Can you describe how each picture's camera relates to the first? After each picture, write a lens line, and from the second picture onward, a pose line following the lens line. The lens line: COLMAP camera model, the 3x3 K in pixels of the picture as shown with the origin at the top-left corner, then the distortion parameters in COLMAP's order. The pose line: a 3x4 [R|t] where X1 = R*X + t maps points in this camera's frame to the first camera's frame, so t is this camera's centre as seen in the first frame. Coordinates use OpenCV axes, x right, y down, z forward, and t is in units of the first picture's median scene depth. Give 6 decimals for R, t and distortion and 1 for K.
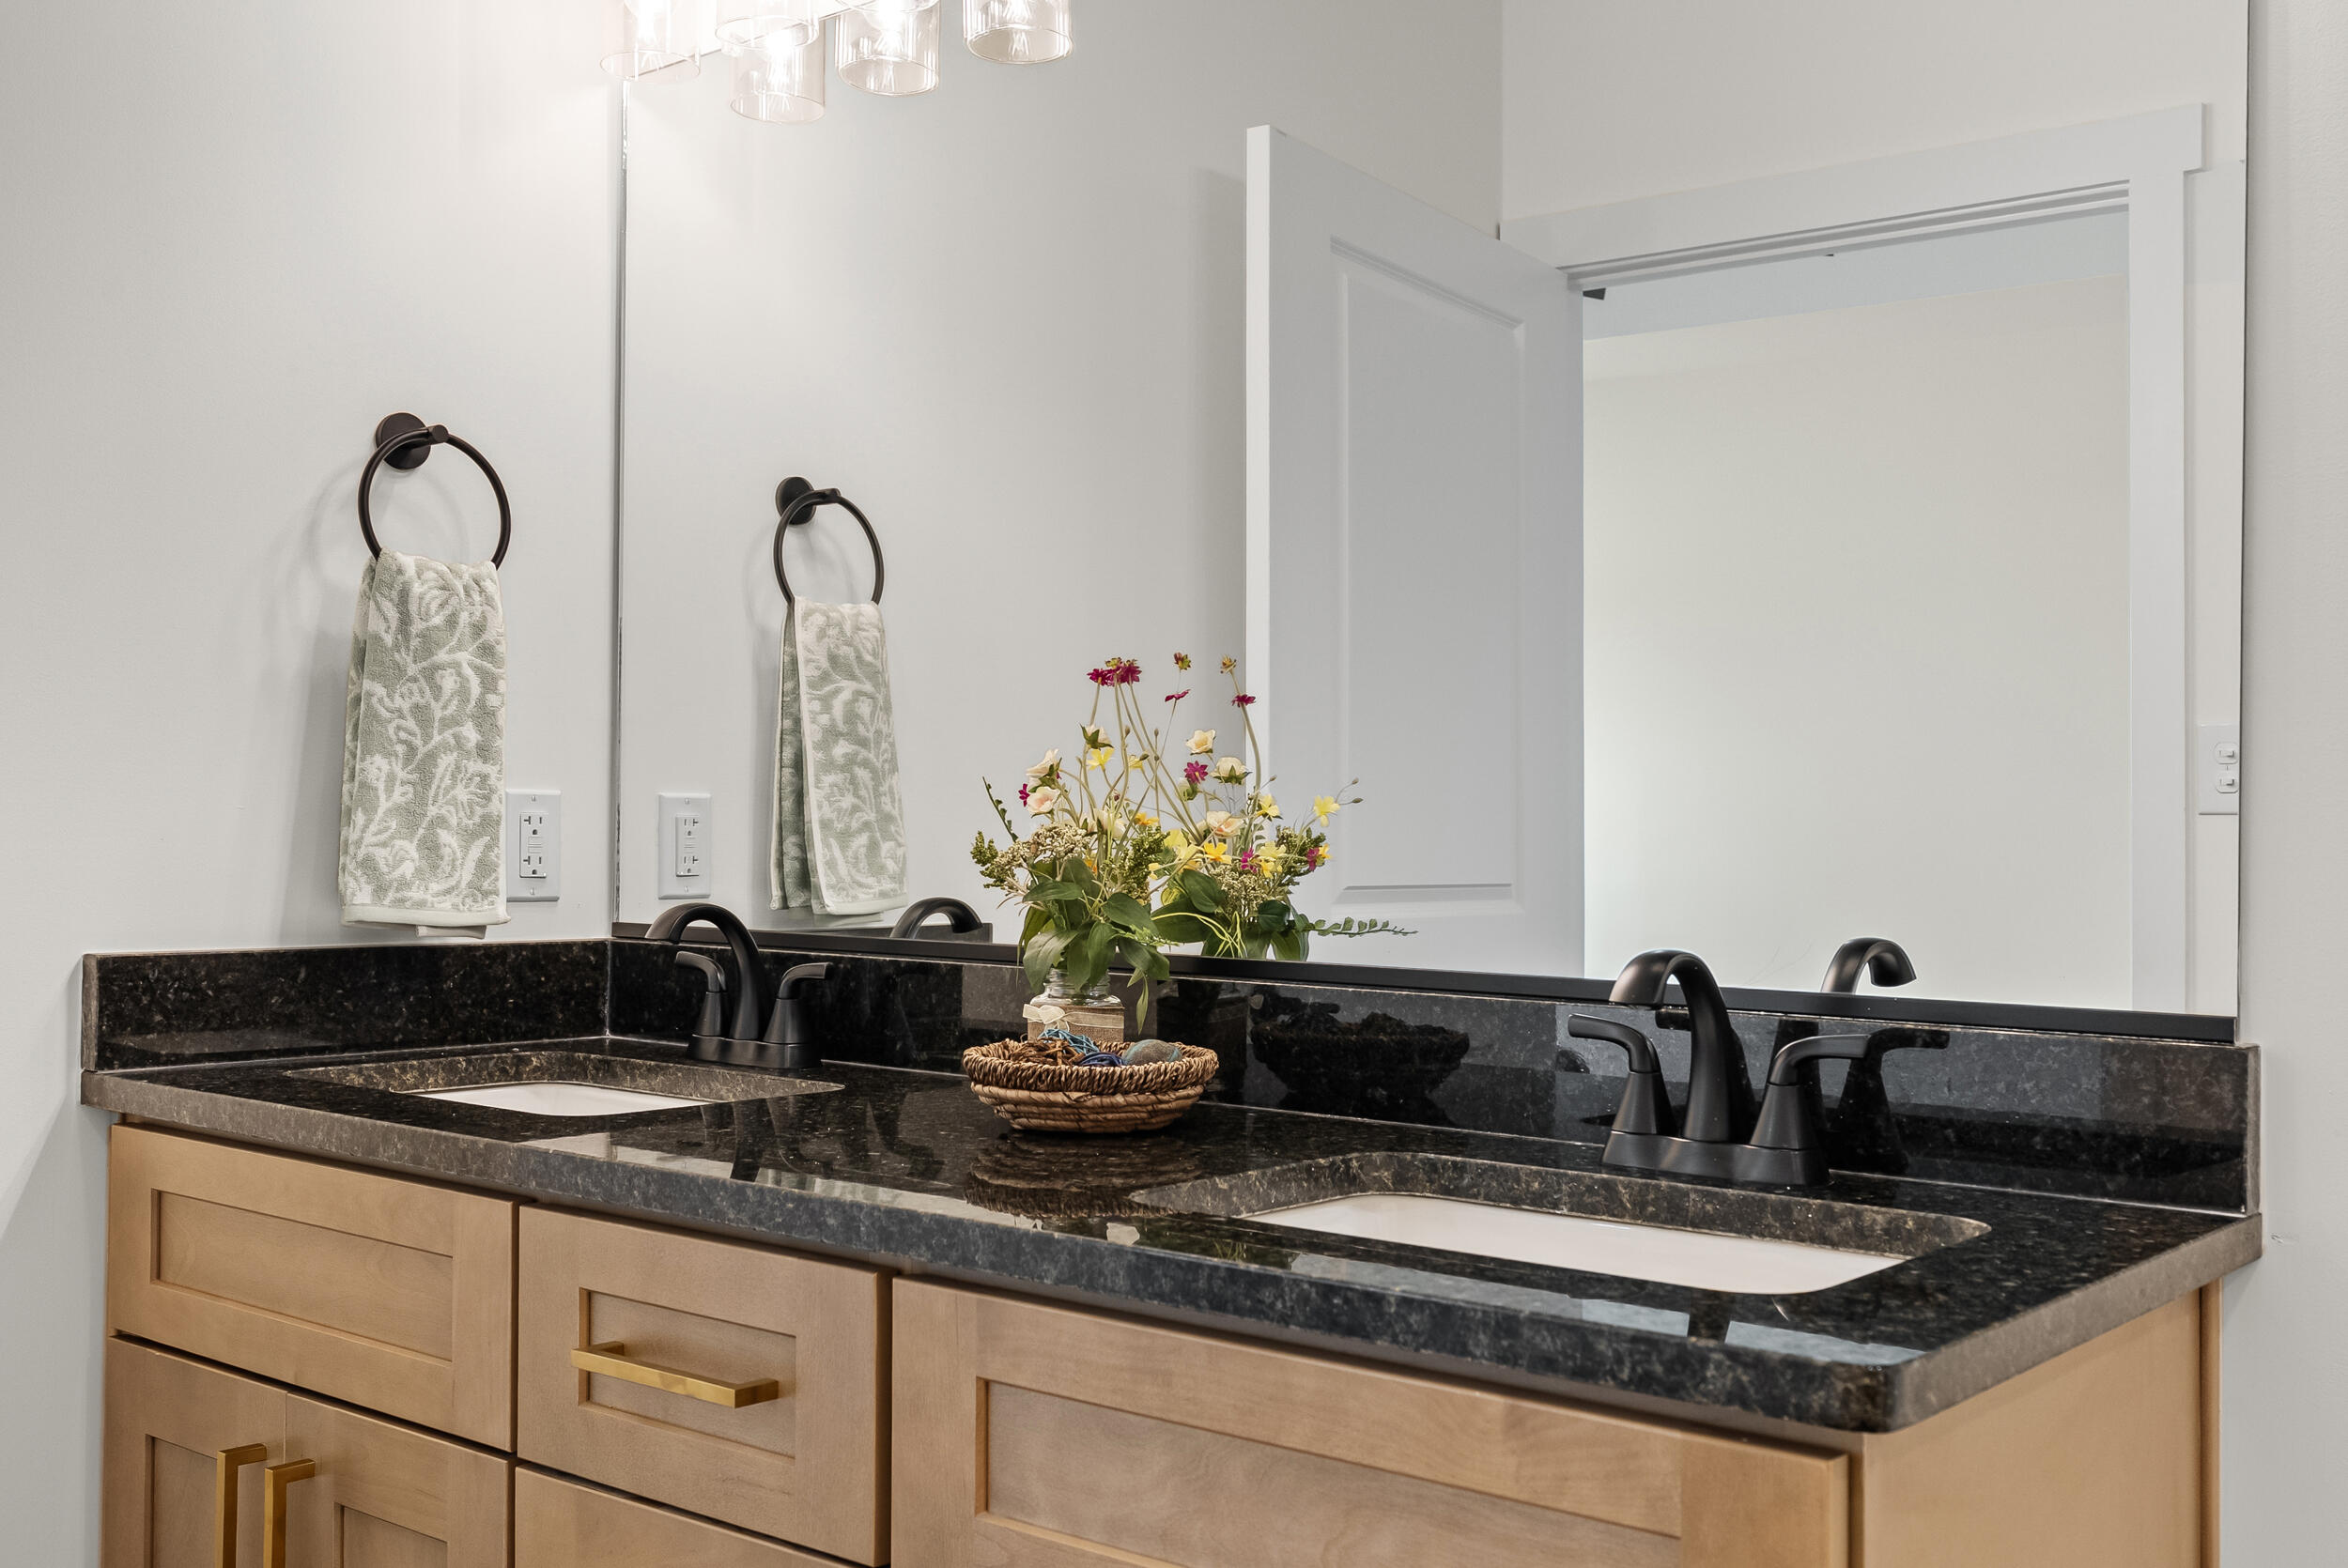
lens RADIAL K [[2321.9, 0, 1175.9], [0, 2321.9, 788.5], [0, 0, 1]] dist [0.035910, 0.000000]
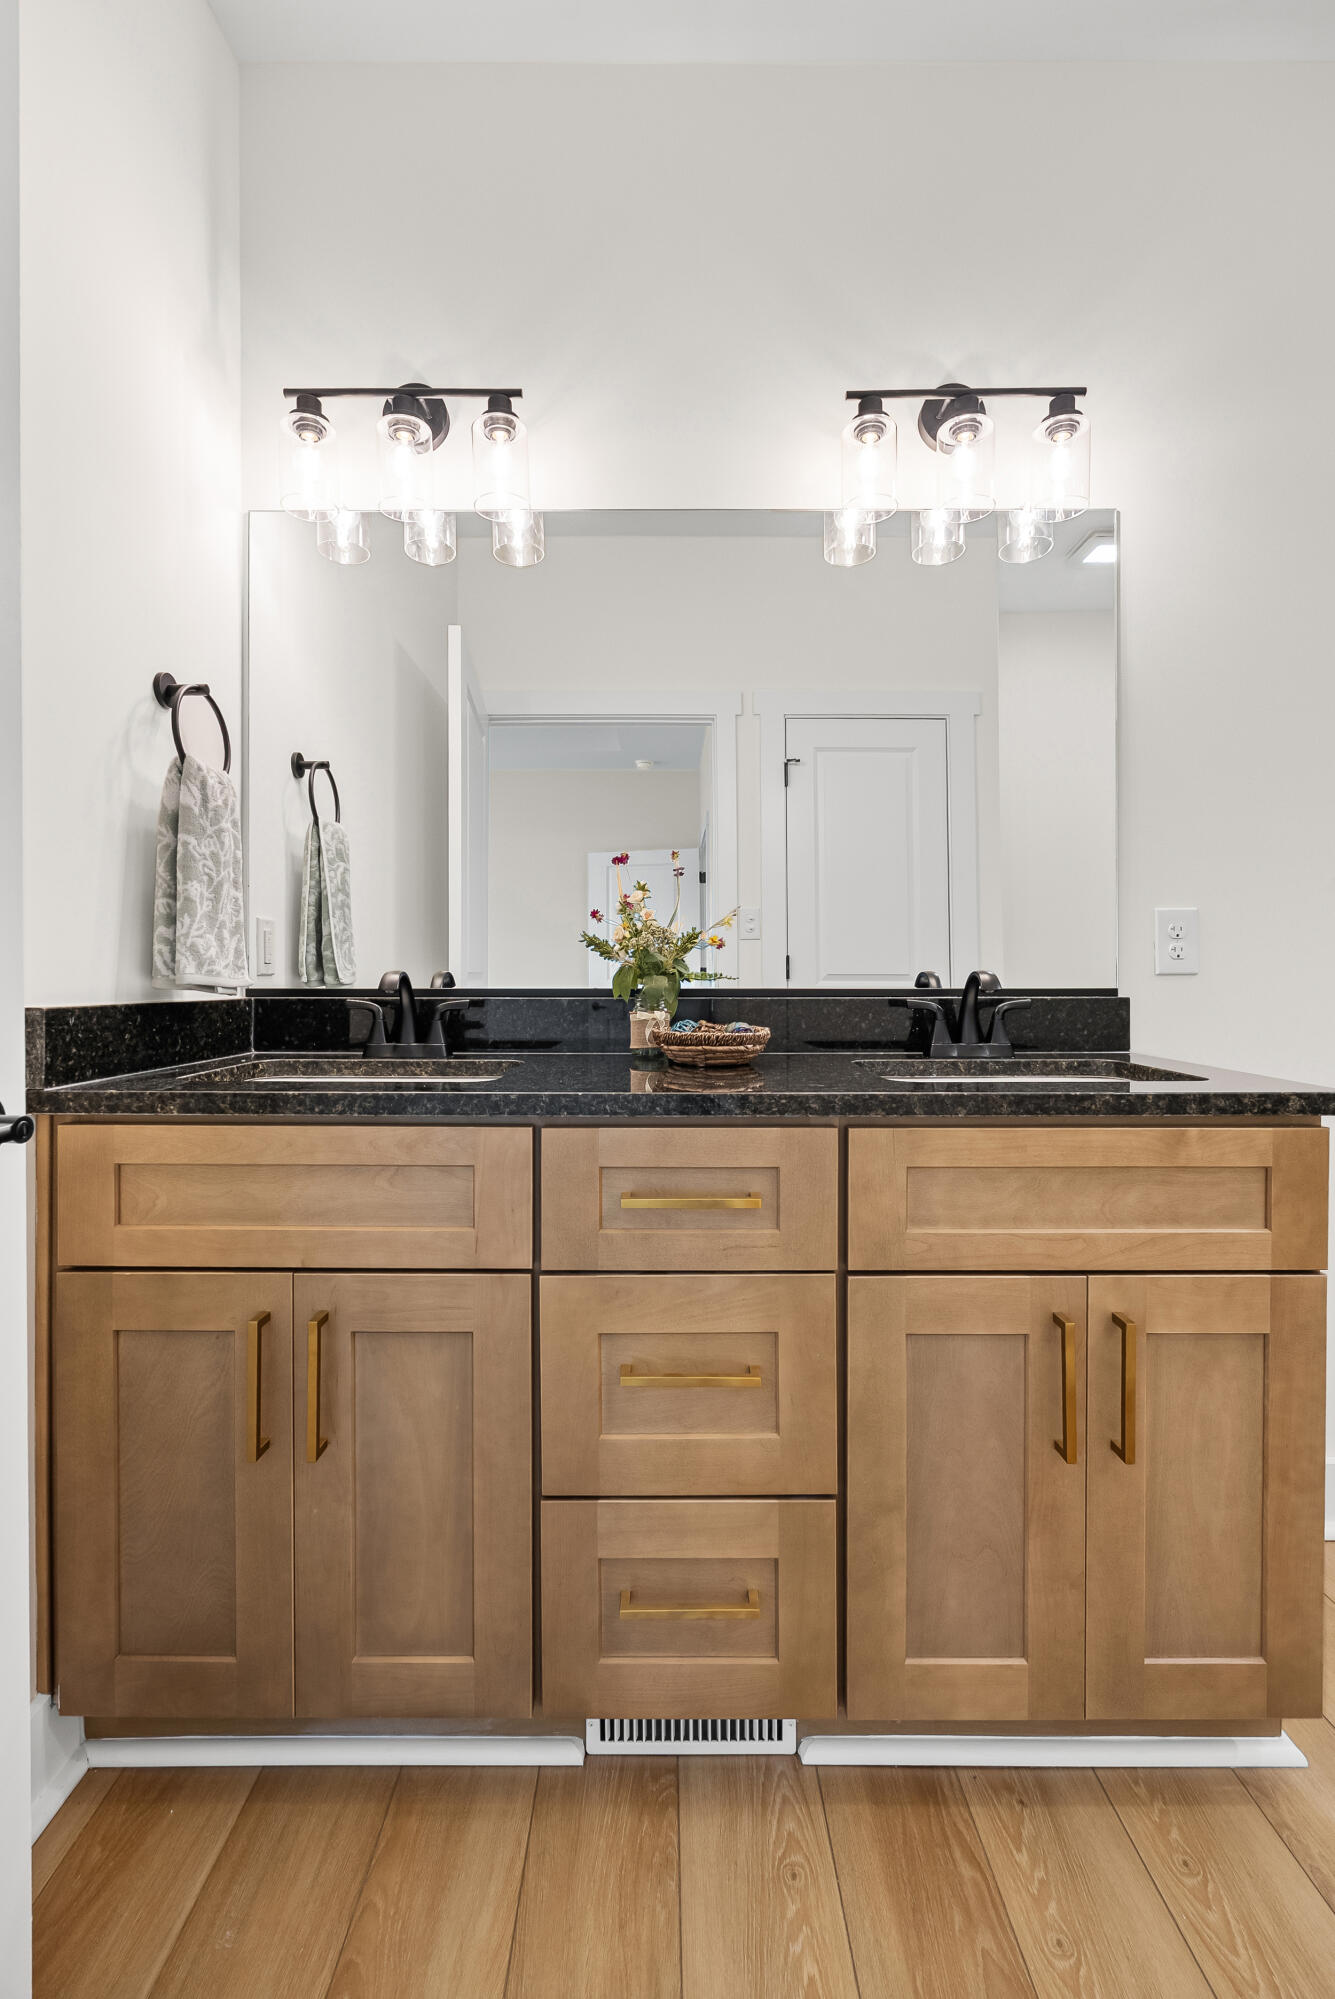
lens RADIAL K [[884.4, 0, 664.4], [0, 884.4, 956.7], [0, 0, 1]] dist [-0.000197, -0.000232]
pose [[0.769196, -0.000653, 0.639013, -0.485079], [-0.000357, 0.999999, 0.001453, 0.037018], [-0.639013, -0.001346, 0.769195, 0.324842]]
